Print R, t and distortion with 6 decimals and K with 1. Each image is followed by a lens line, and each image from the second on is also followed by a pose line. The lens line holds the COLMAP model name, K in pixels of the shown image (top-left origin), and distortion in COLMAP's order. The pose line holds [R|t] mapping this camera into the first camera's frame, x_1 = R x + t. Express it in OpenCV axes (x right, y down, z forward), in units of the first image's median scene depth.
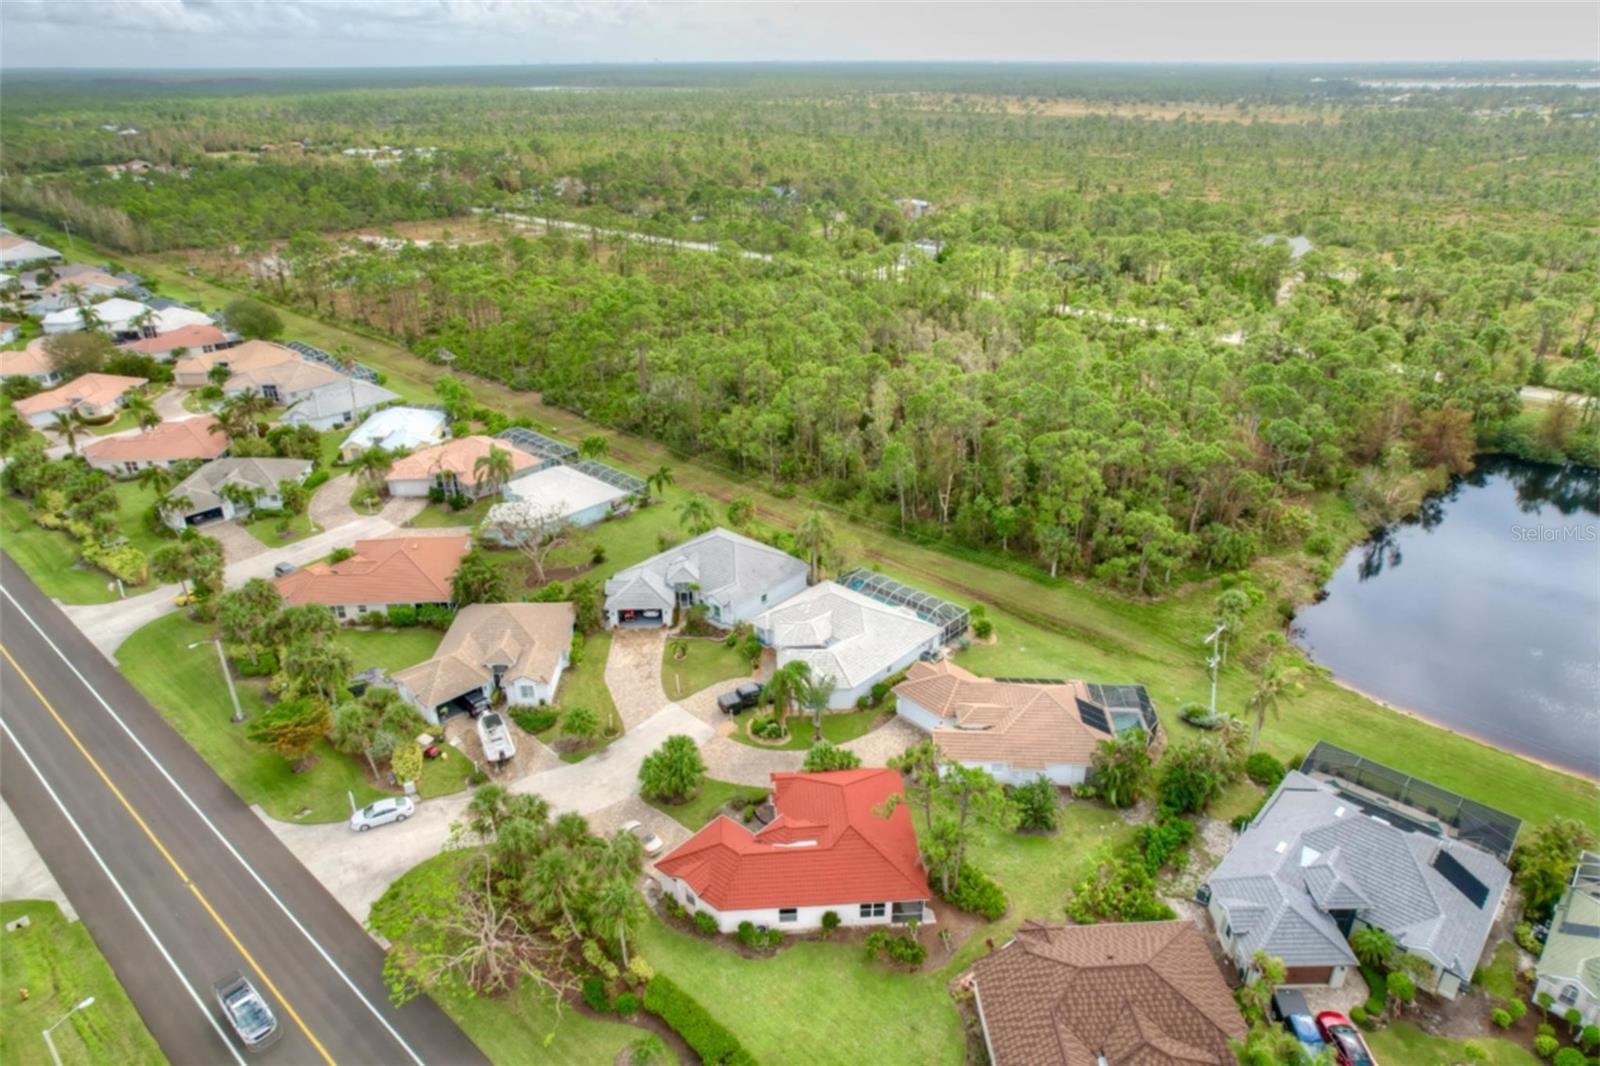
lens RADIAL K [[1037.1, 0, 800.0], [0, 1037.1, 533.0], [0, 0, 1]] dist [-0.077348, 0.071543]
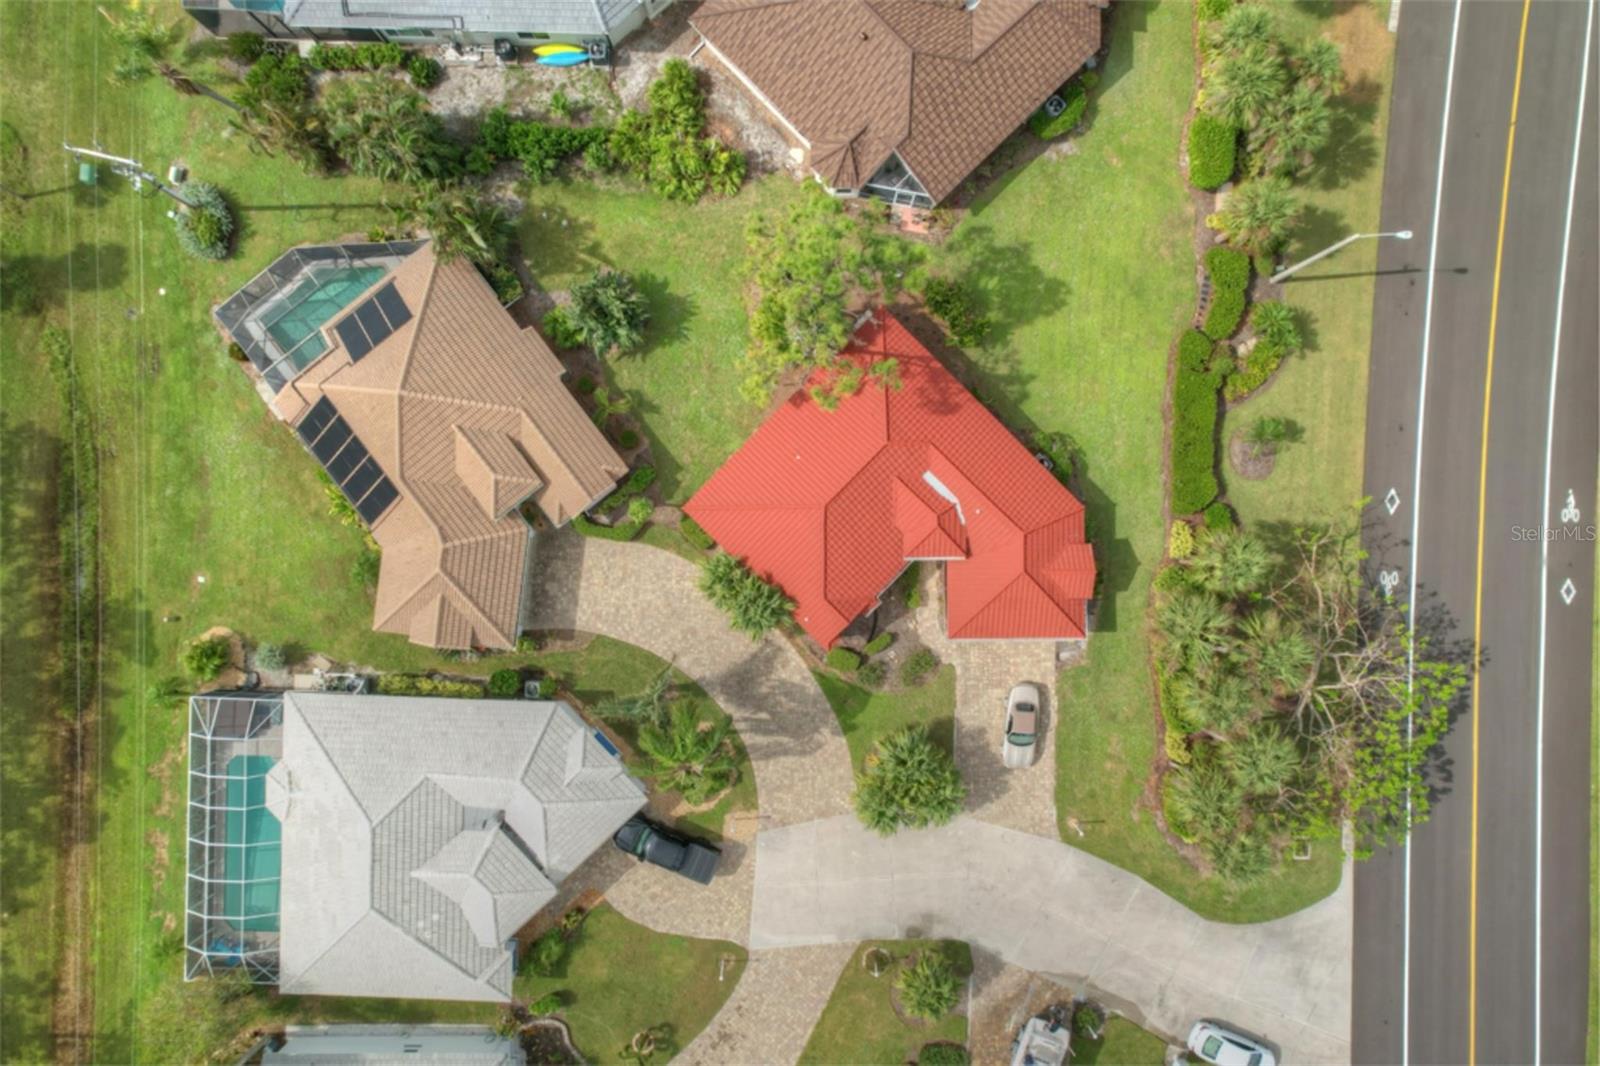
lens RADIAL K [[1037.1, 0, 800.0], [0, 1037.1, 533.0], [0, 0, 1]] dist [-0.077348, 0.071543]
pose [[-0.662774, -0.748767, -0.008866, 0.049604], [0.315854, -0.290275, 0.903314, -0.373708], [-0.678946, 0.595892, 0.428888, 0.811016]]
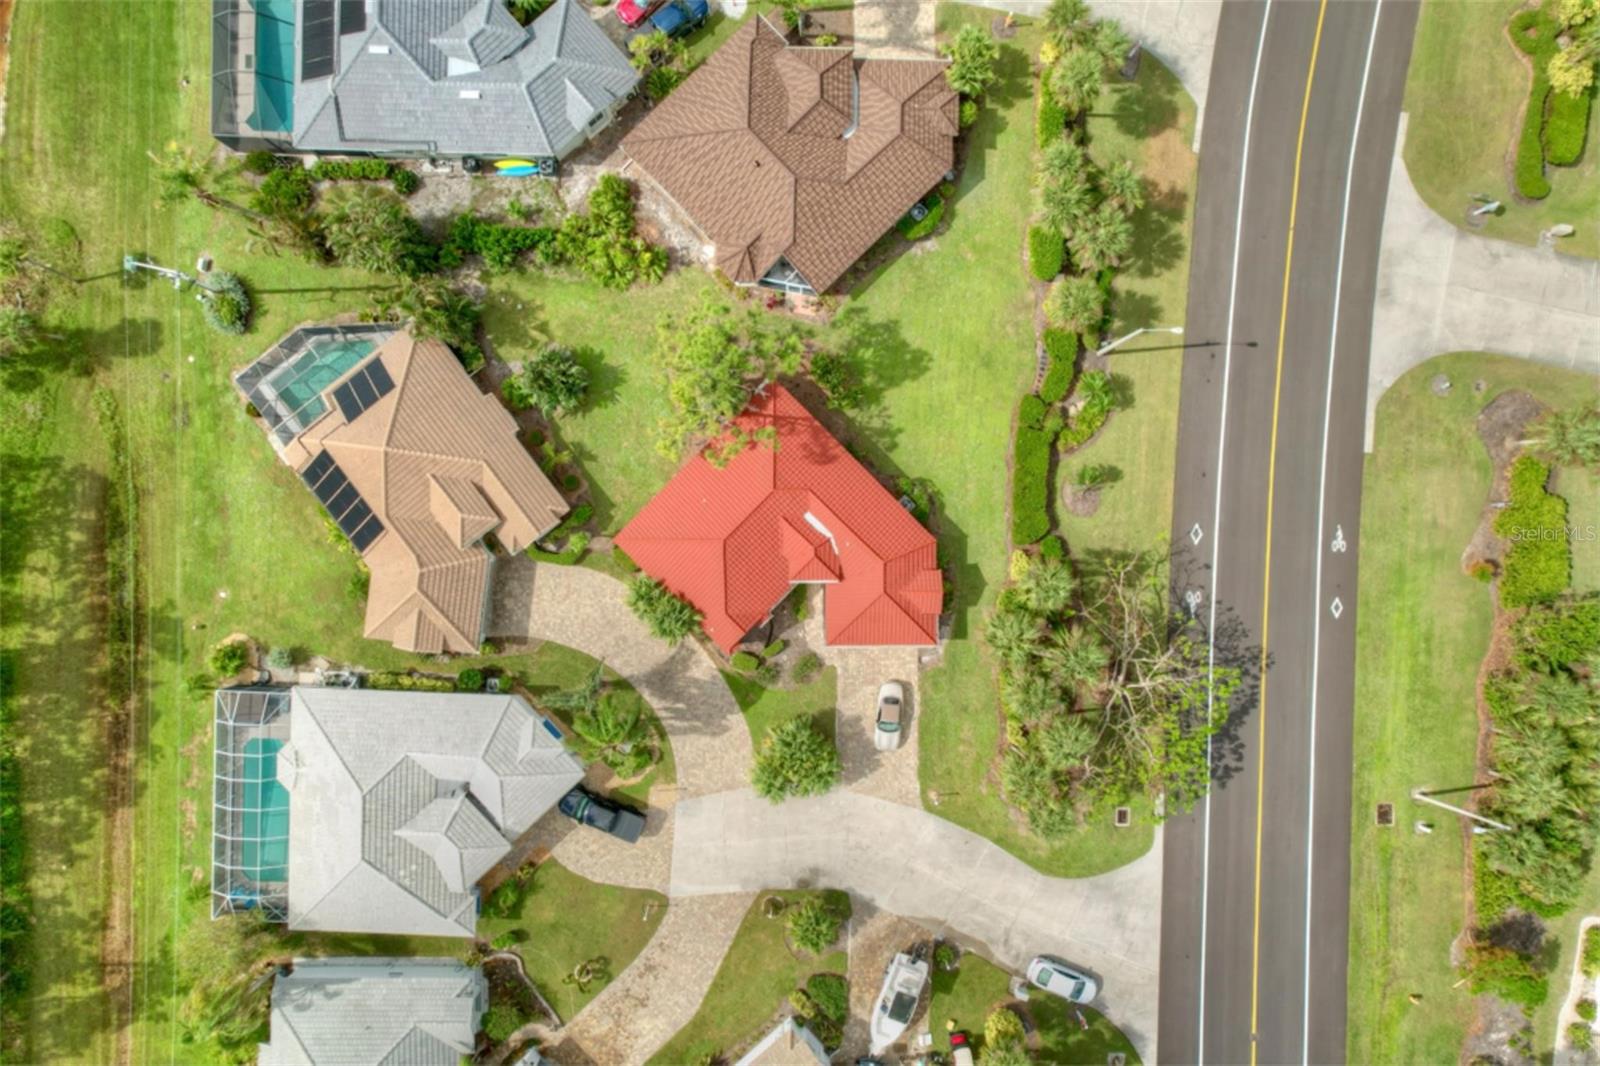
lens RADIAL K [[1037.1, 0, 800.0], [0, 1037.1, 533.0], [0, 0, 1]] dist [-0.077348, 0.071543]
pose [[-0.660136, -0.750901, -0.019187, 0.024730], [0.309096, -0.294839, 0.904174, -0.503368], [-0.684602, 0.590947, 0.426734, 0.666501]]
